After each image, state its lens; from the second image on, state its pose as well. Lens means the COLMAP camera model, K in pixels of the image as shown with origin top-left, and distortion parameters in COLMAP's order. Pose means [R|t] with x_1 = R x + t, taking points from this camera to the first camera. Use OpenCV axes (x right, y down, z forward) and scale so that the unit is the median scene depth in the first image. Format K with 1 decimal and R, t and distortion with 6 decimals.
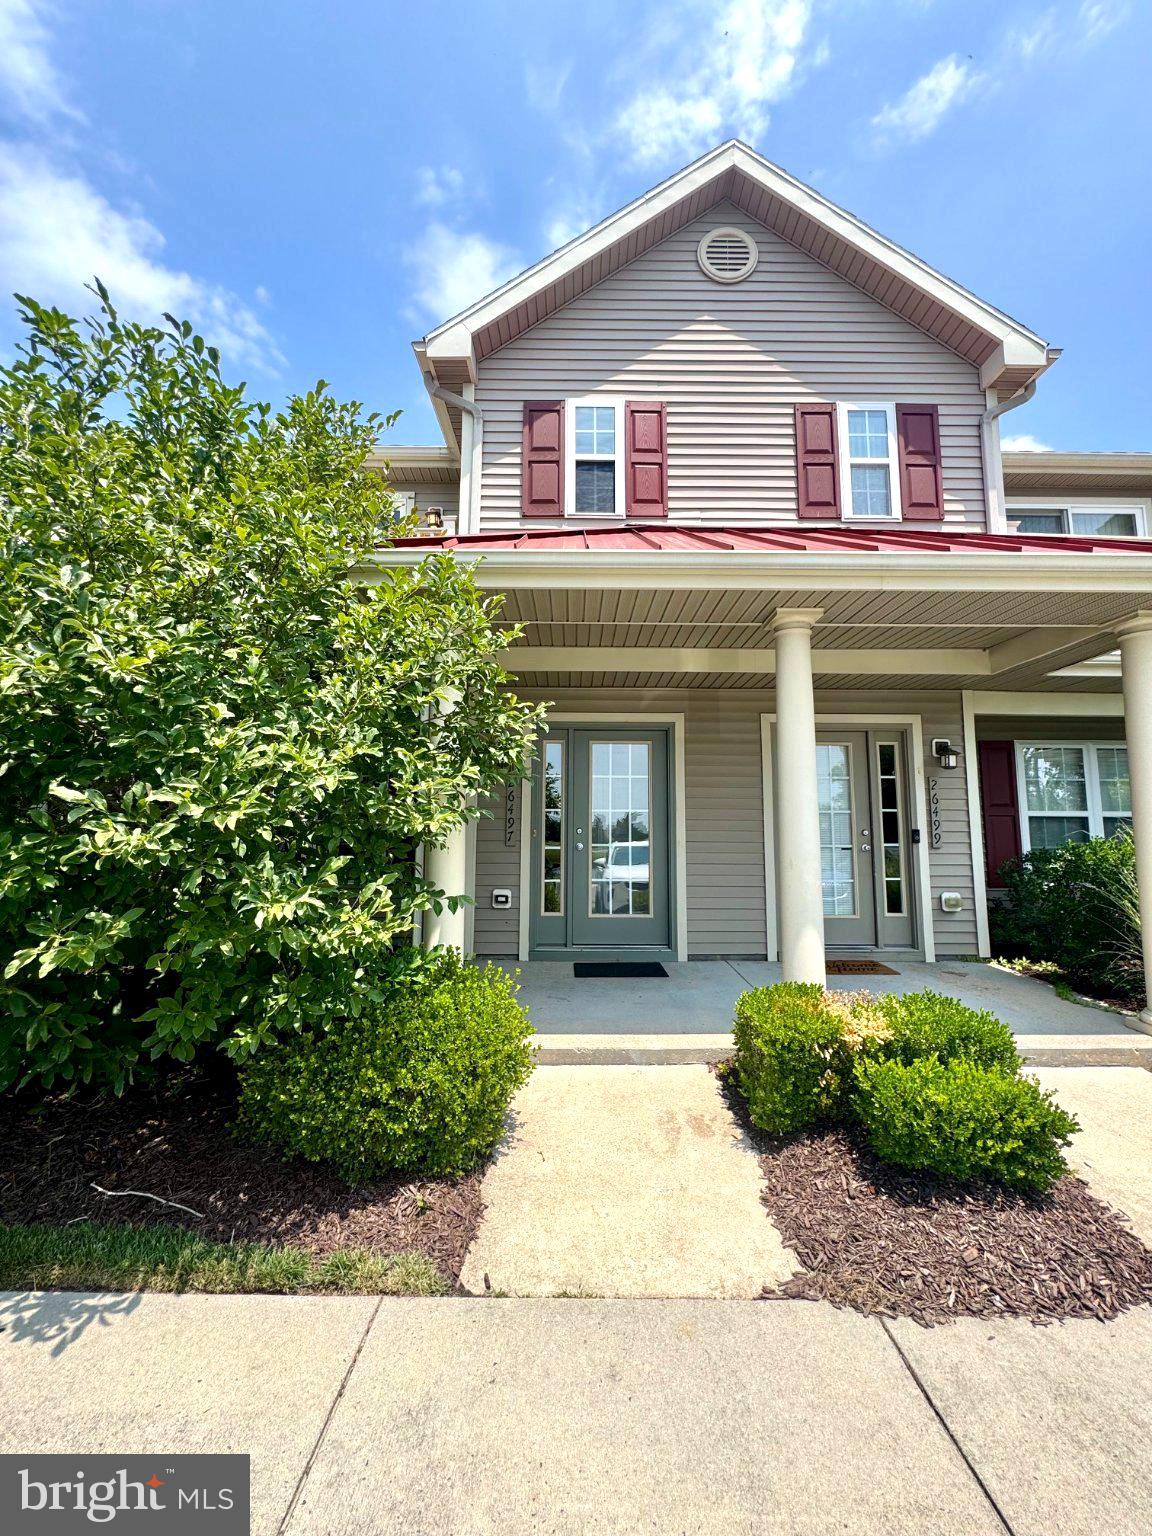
lens RADIAL K [[604.3, 0, 574.9], [0, 604.3, 765.6], [0, 0, 1]] dist [-0.007031, 0.001160]
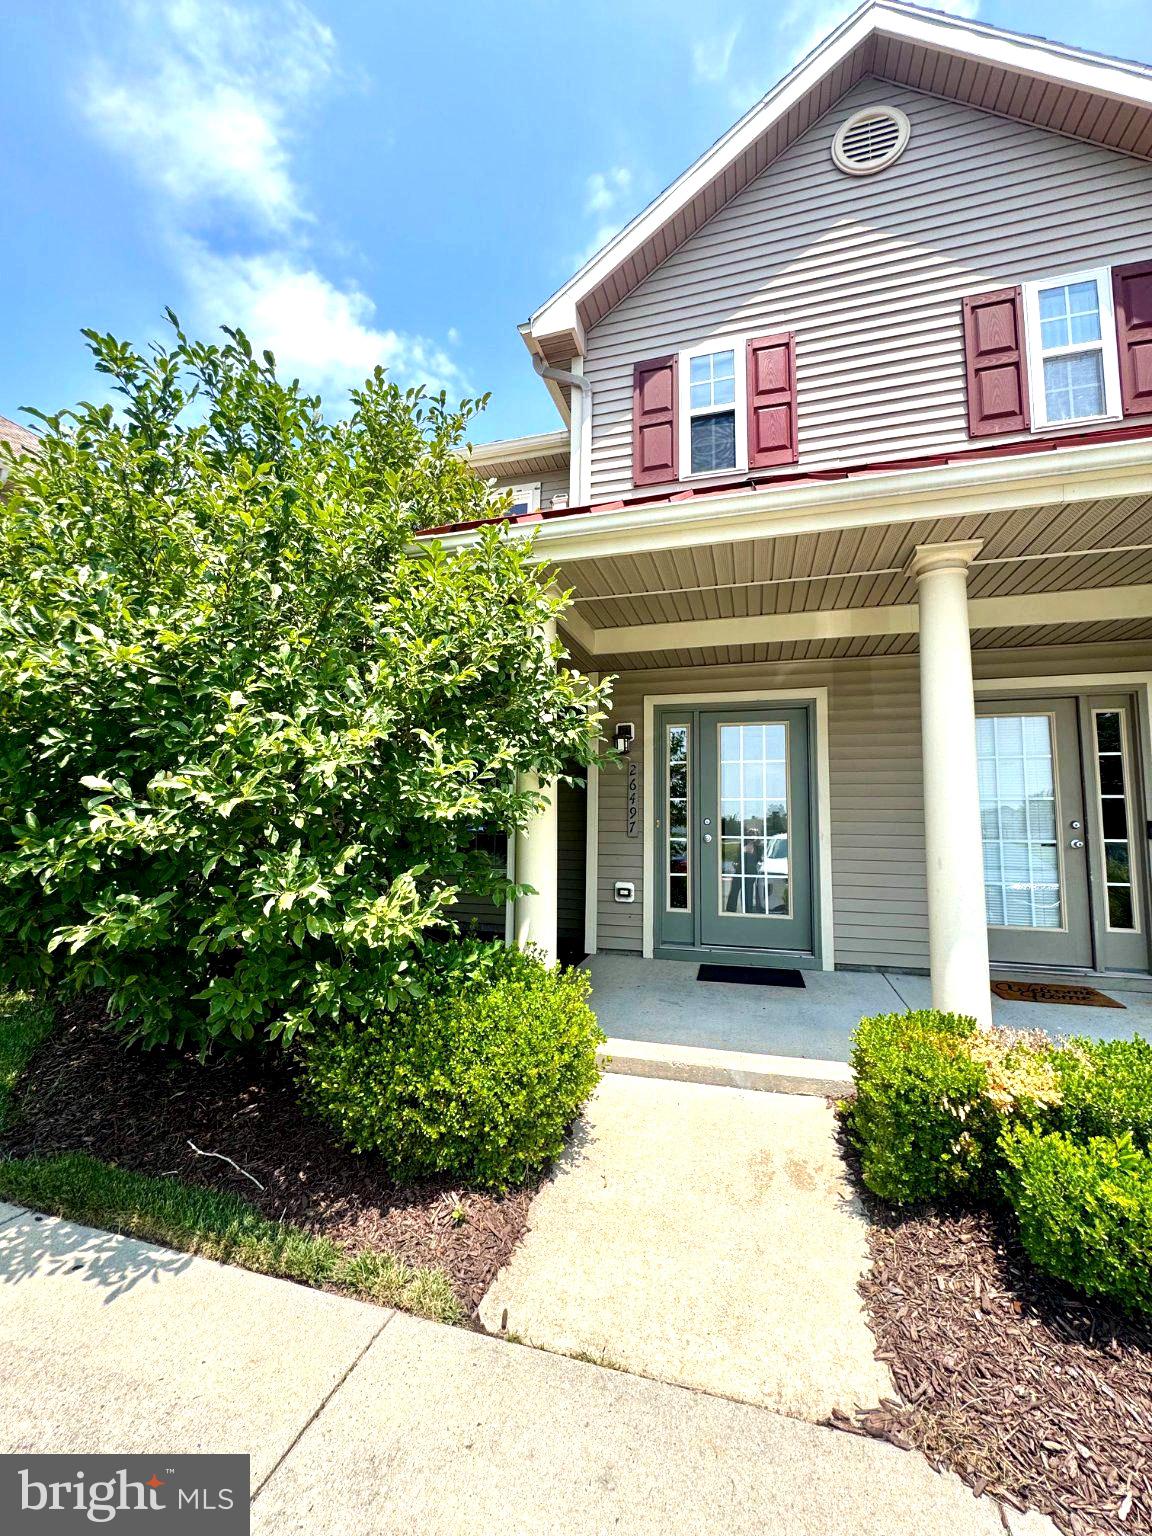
lens RADIAL K [[604.3, 0, 580.4], [0, 604.3, 766.4], [0, 0, 1]] dist [-0.007031, 0.001160]
pose [[0.959955, -0.022510, -0.279248, 0.178763], [0.026675, 0.999582, 0.011125, 0.019258], [0.278880, -0.018129, 0.960155, 0.141238]]
